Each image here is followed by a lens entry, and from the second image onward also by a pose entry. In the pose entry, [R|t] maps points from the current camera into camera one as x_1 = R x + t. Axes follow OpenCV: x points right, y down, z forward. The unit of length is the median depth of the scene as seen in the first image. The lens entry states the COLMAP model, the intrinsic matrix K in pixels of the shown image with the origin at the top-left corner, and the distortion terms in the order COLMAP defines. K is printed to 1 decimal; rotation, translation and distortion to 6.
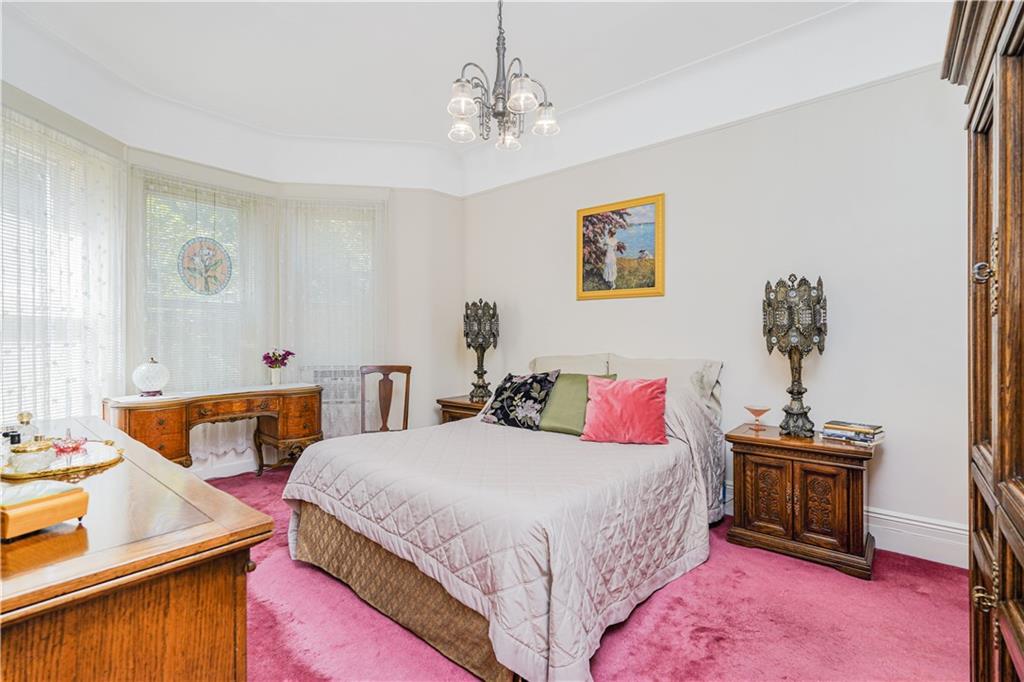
lens RADIAL K [[459.6, 0, 512.0], [0, 459.6, 341.0], [0, 0, 1]] dist [0.001128, 0.001211]
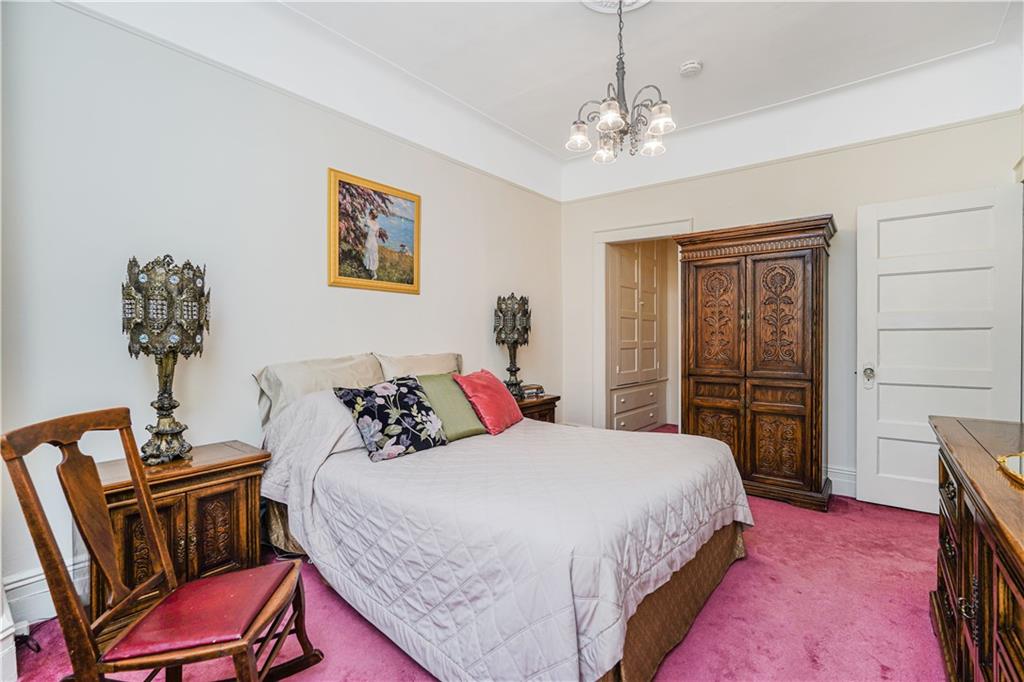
lens RADIAL K [[459.6, 0, 512.0], [0, 459.6, 341.0], [0, 0, 1]] dist [0.001128, 0.001211]
pose [[-0.010903, -0.014814, 0.999831, -0.671497], [0.006544, 0.999868, 0.014886, -0.006201], [-0.999919, 0.006705, -0.010804, 0.751600]]
